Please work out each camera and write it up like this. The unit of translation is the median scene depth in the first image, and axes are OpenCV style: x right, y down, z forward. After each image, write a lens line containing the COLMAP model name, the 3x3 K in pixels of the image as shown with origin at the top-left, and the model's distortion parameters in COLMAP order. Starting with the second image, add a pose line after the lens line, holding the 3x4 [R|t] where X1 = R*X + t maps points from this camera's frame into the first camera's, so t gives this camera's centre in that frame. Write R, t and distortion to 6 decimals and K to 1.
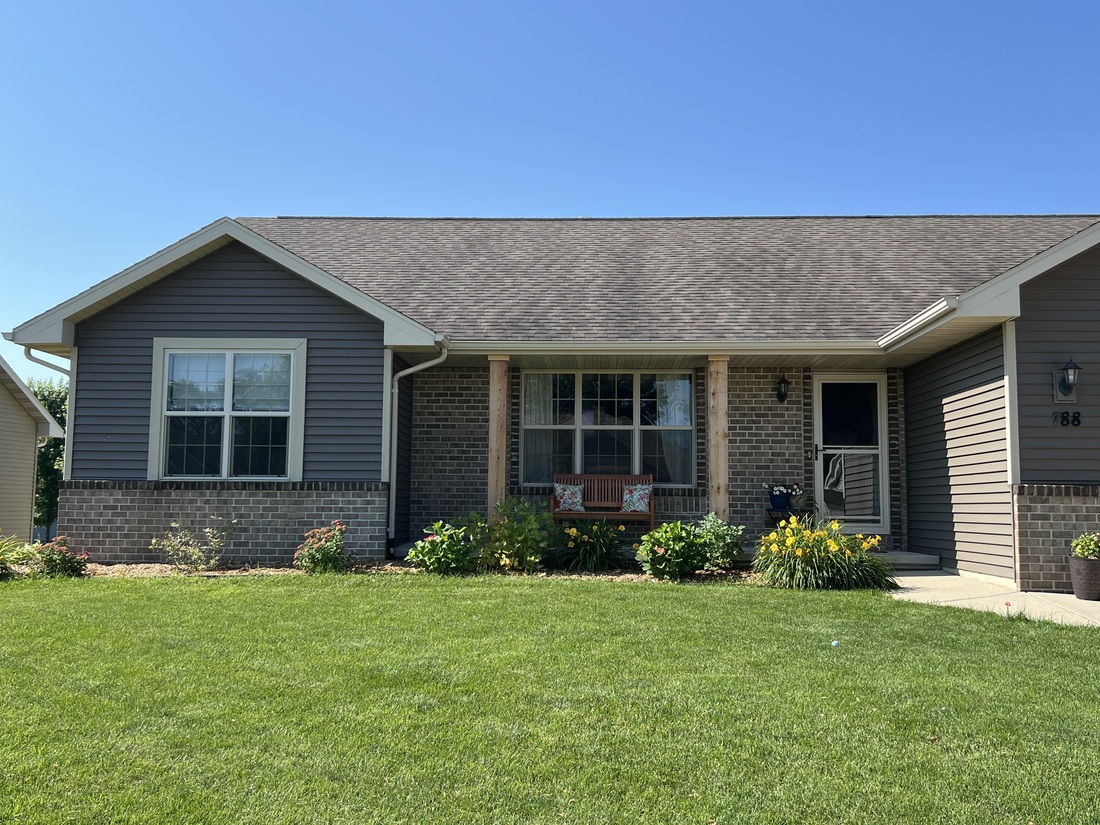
lens RADIAL K [[993.7, 0, 550.0], [0, 993.7, 412.5], [0, 0, 1]] dist [0.135139, -0.324591]
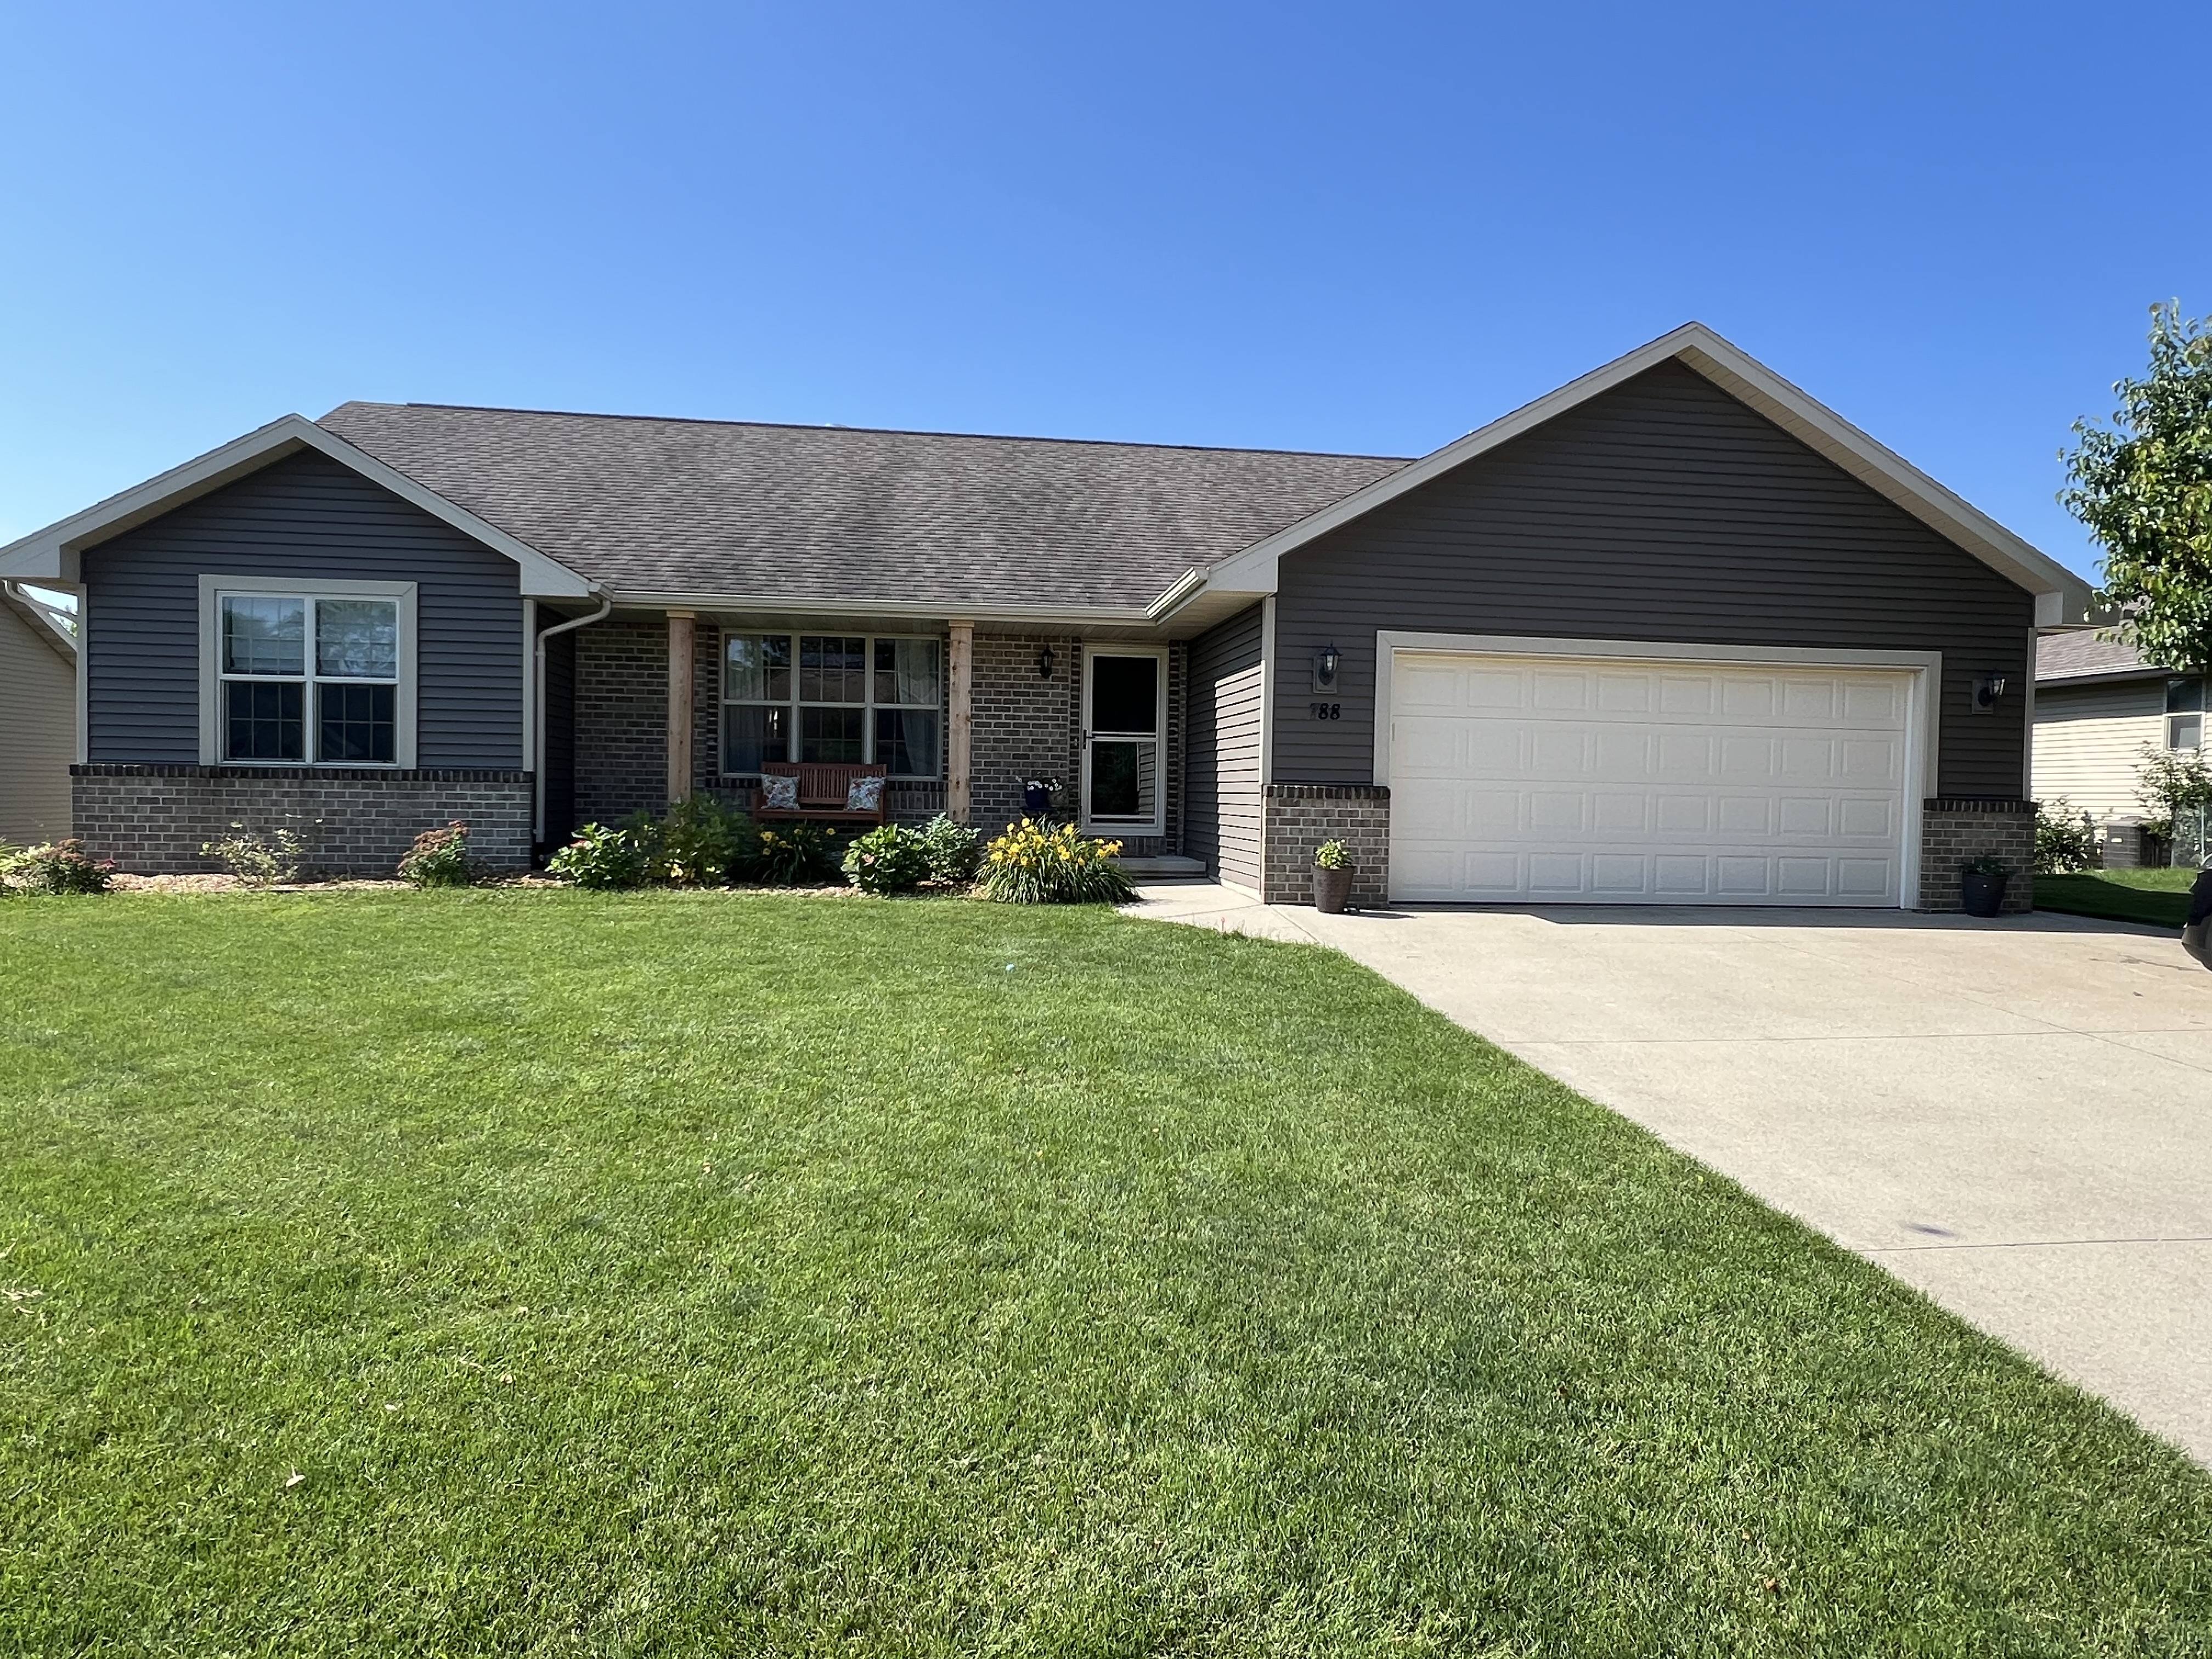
lens RADIAL K [[1283.7, 0, 1106.0], [0, 1283.7, 829.5], [0, 0, 1]] dist [-0.007558, -0.001567]
pose [[0.984524, 0.002675, 0.175227, 0.105272], [-0.024958, 0.991831, 0.125091, -0.022441], [-0.173461, -0.127528, 0.976549, -0.067718]]
